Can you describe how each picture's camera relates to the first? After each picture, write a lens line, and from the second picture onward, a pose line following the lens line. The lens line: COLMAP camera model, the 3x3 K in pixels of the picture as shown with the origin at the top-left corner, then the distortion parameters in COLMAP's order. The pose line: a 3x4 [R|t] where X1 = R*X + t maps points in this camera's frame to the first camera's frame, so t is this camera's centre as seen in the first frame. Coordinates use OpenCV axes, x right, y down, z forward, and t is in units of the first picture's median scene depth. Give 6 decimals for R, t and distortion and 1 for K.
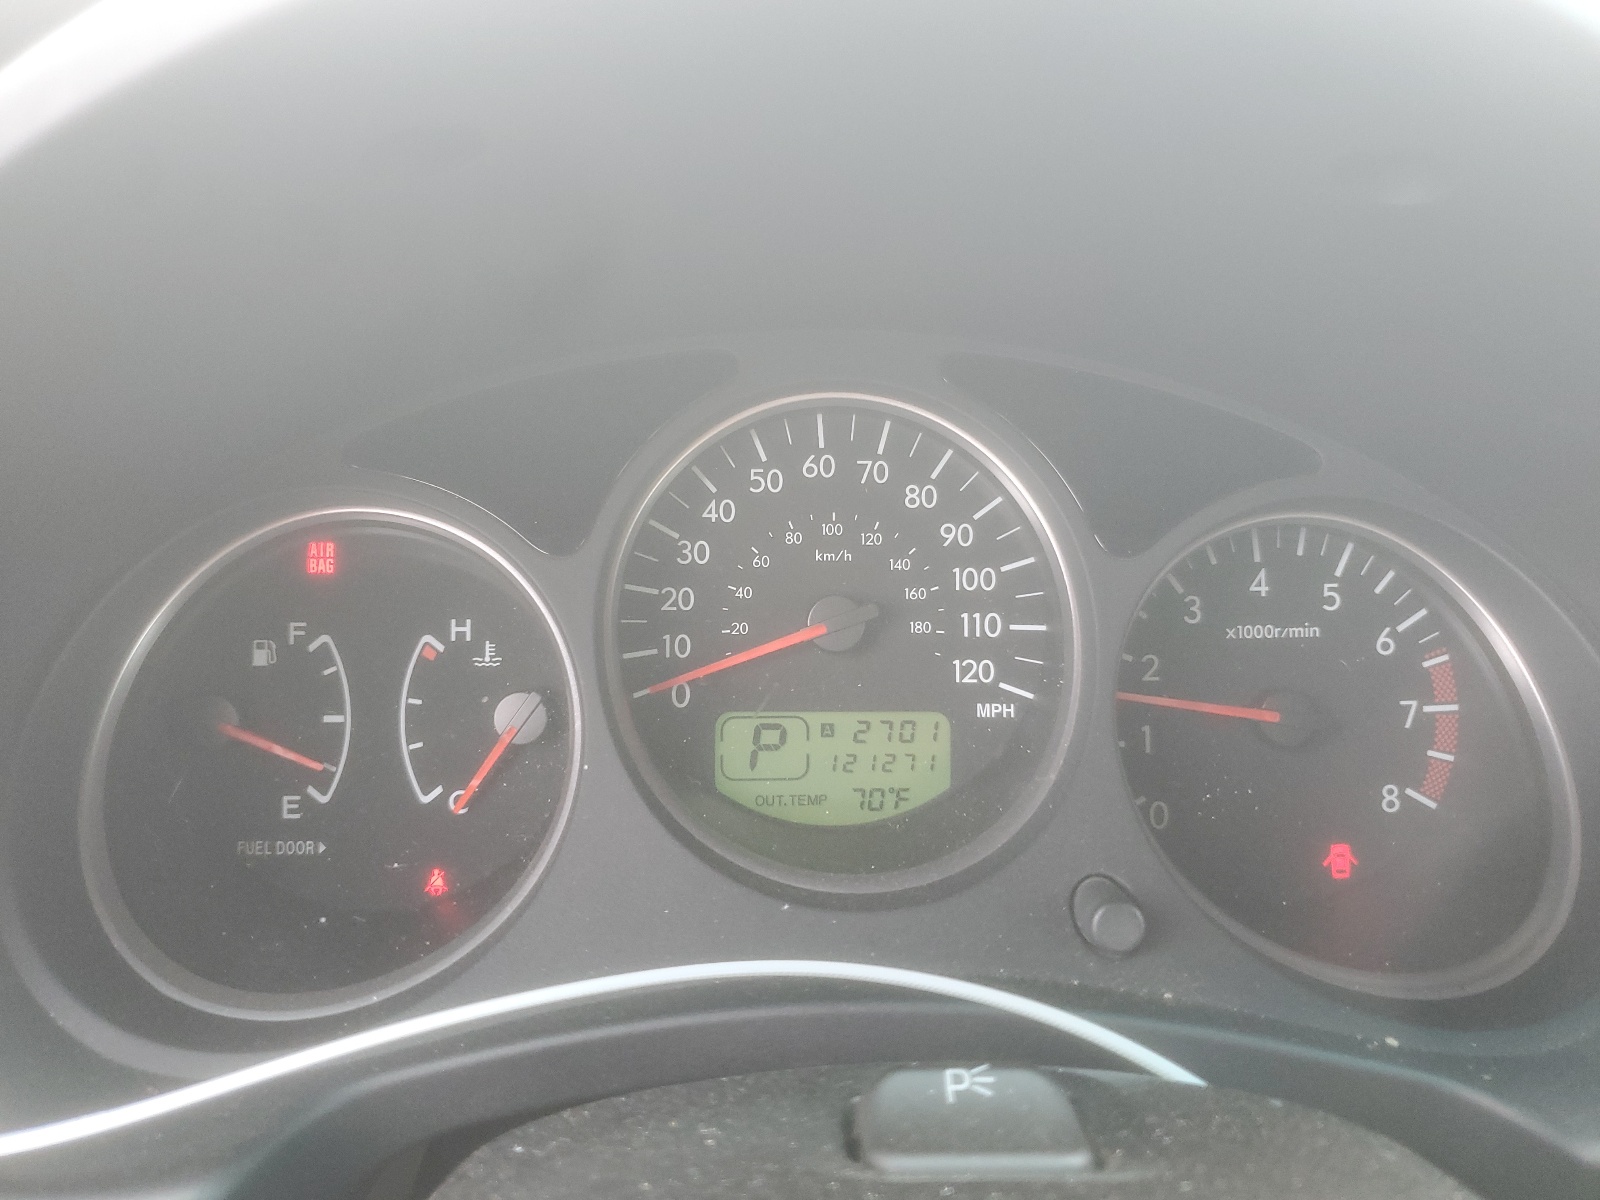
lens RADIAL K [[1187.1, 0, 799.1], [0, 1187.1, 599.5], [0, 0, 1]] dist [-0.005925, -0.000793]
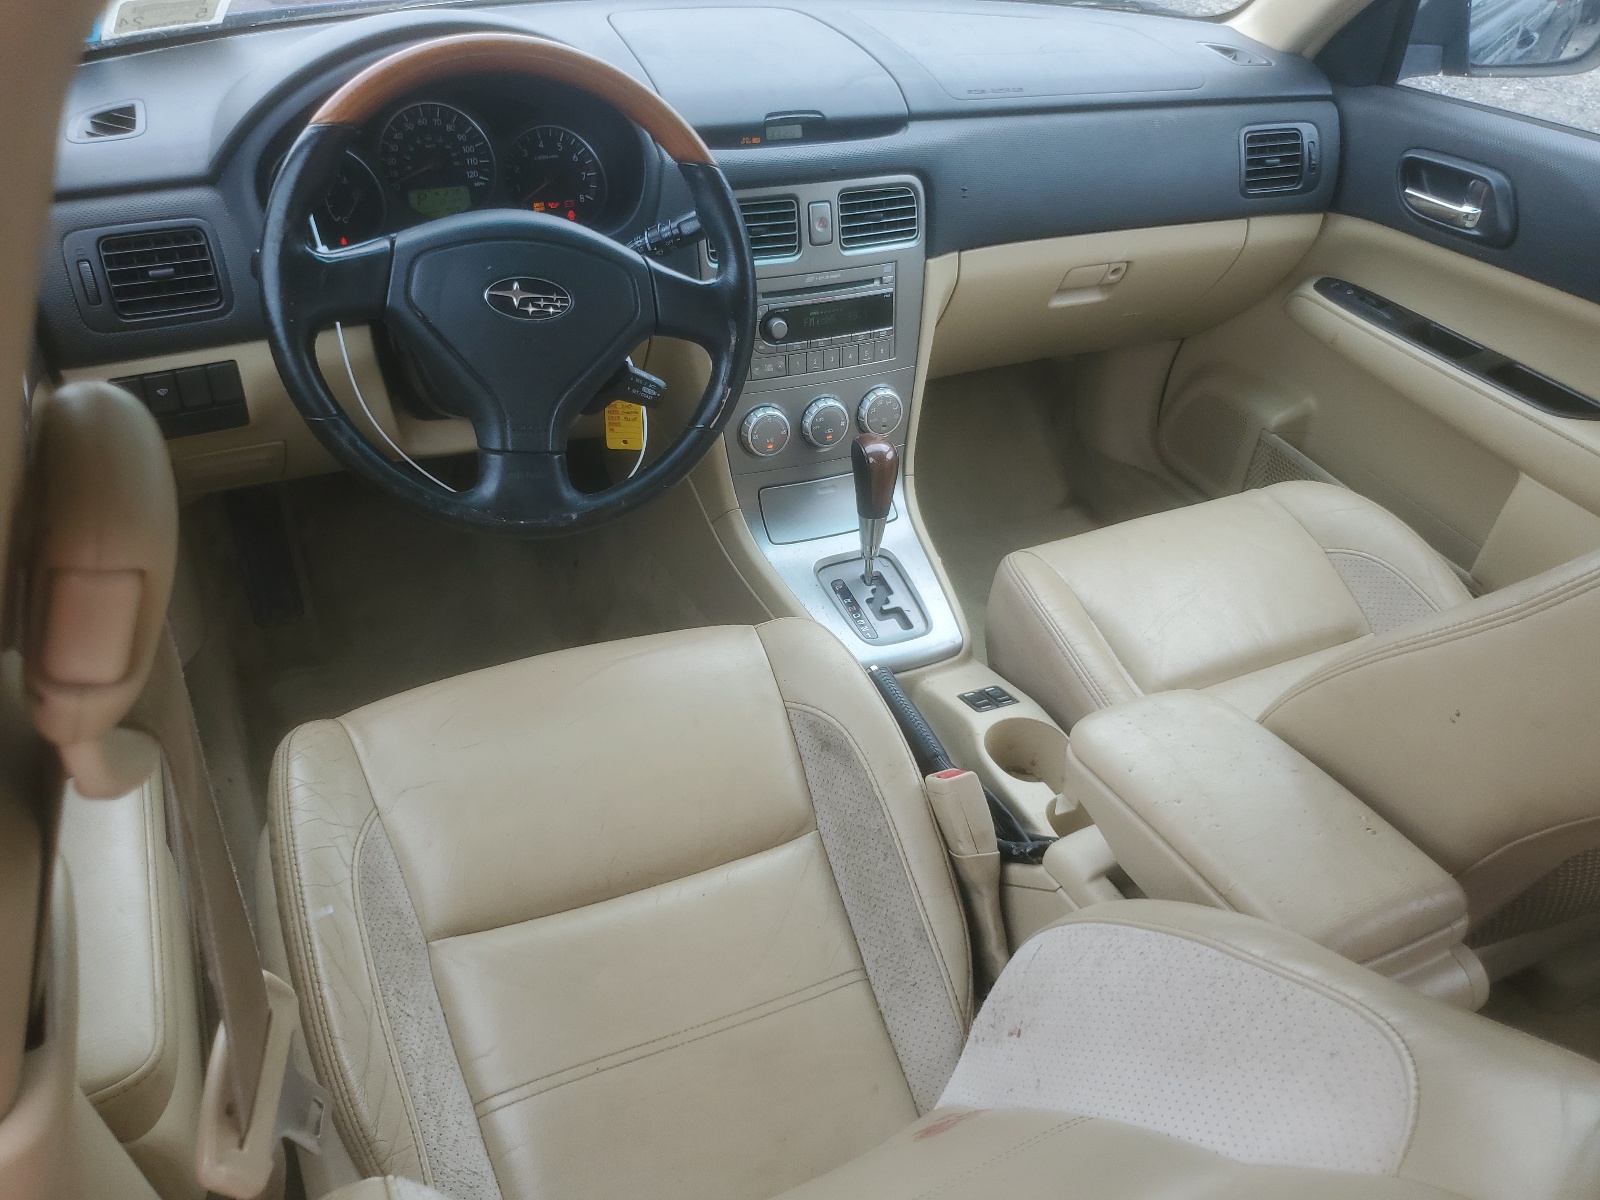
lens RADIAL K [[1187.1, 0, 800.3], [0, 1187.1, 595.5], [0, 0, 1]] dist [-0.005925, -0.000793]
pose [[0.927046, -0.200164, 0.317048, -0.373765], [0.081026, 0.932549, 0.351834, 0.068671], [-0.366087, -0.300477, 0.880735, -3.304715]]
